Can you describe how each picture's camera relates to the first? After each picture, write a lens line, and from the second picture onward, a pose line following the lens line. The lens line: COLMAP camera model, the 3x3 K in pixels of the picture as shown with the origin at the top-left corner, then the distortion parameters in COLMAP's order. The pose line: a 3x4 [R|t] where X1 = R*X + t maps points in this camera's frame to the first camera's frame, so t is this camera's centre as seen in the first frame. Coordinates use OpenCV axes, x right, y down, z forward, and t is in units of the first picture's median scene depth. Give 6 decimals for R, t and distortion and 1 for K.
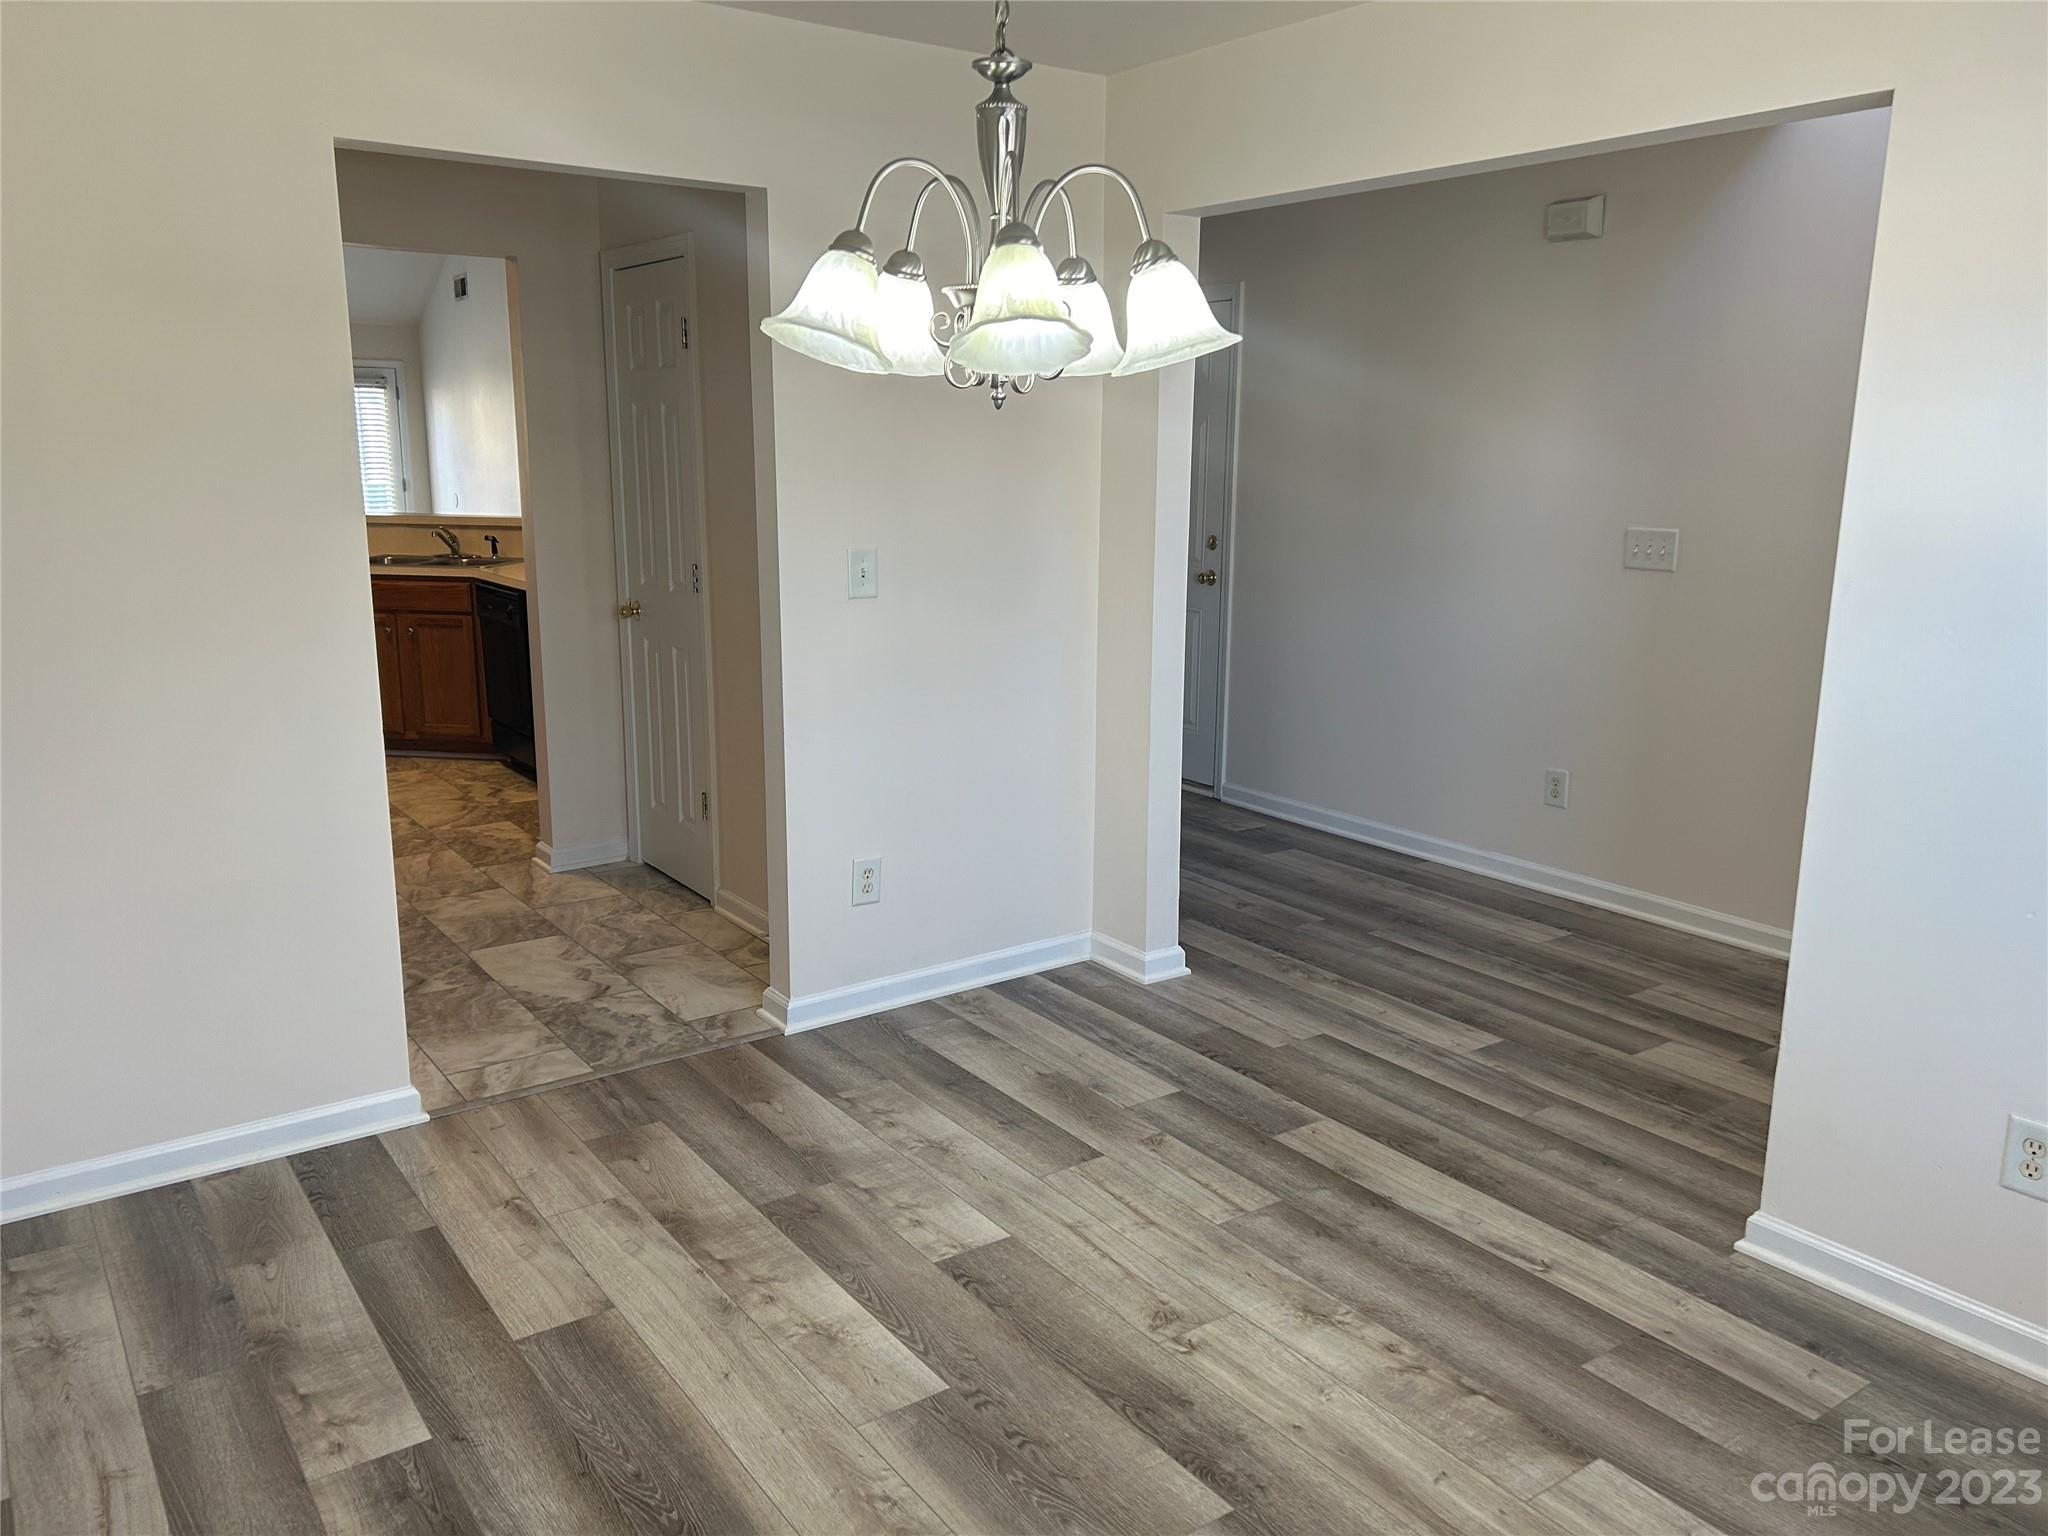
lens RADIAL K [[1549.5, 0, 1021.3], [0, 1549.5, 767.6], [0, 0, 1]] dist [-0.005451, -0.000930]
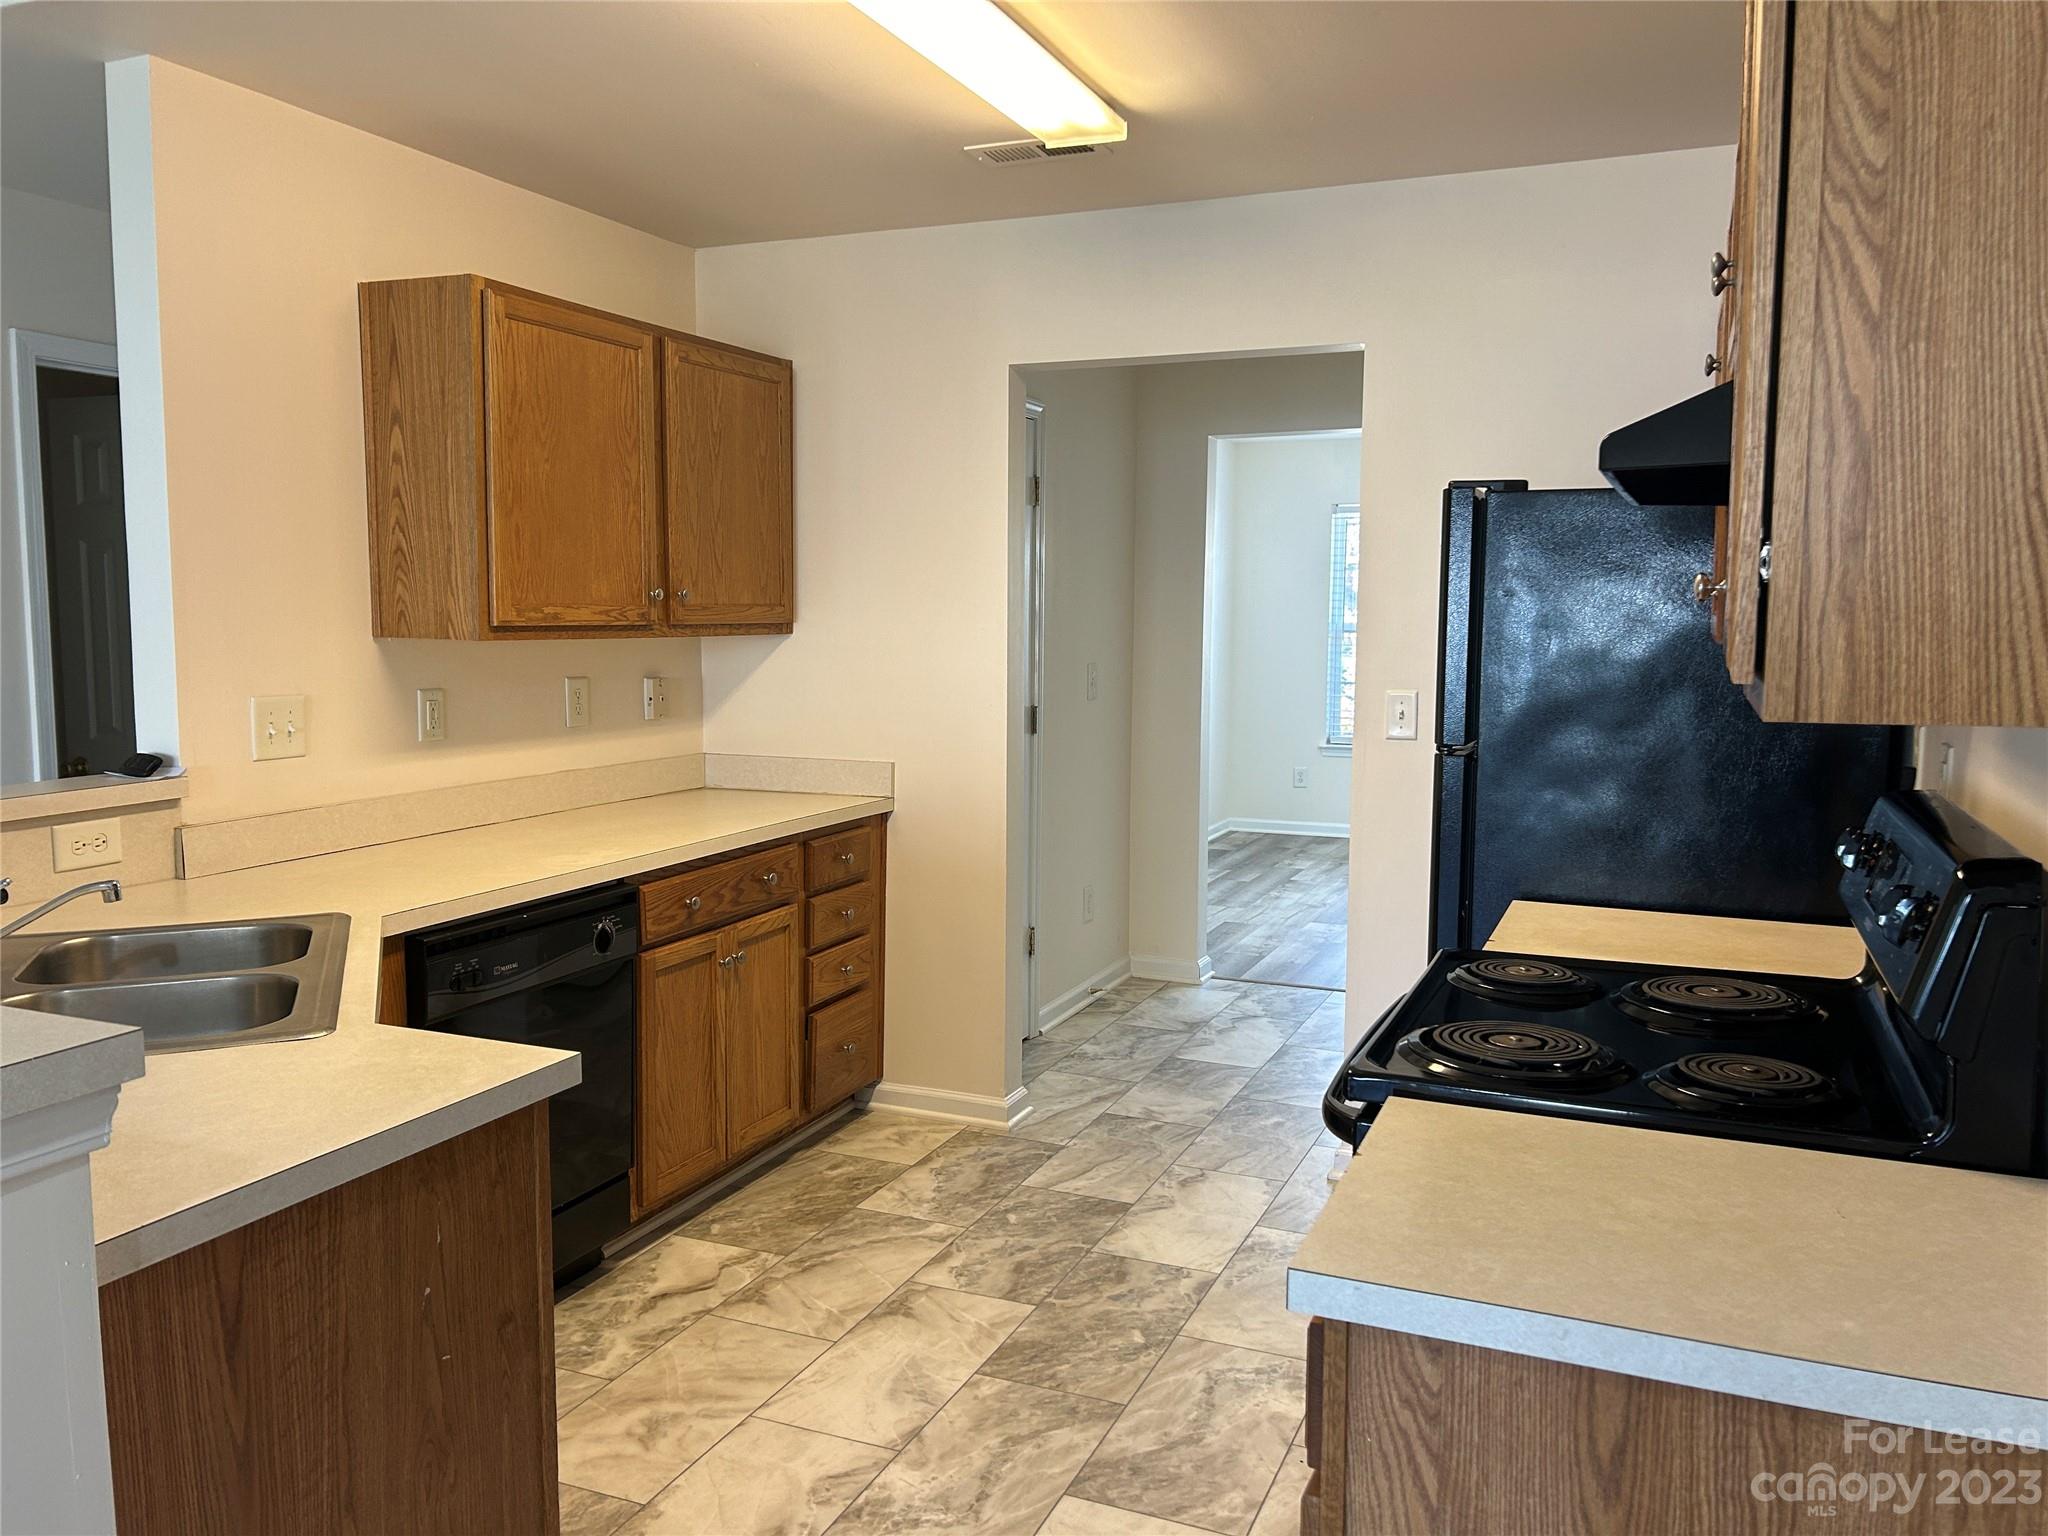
lens RADIAL K [[1549.5, 0, 1022.8], [0, 1549.5, 770.0], [0, 0, 1]] dist [-0.005451, -0.000930]
pose [[-0.514844, -0.109621, 0.850246, -1.099772], [0.163279, 0.961097, 0.222782, -0.328325], [-0.841591, 0.253526, -0.476916, 1.504080]]
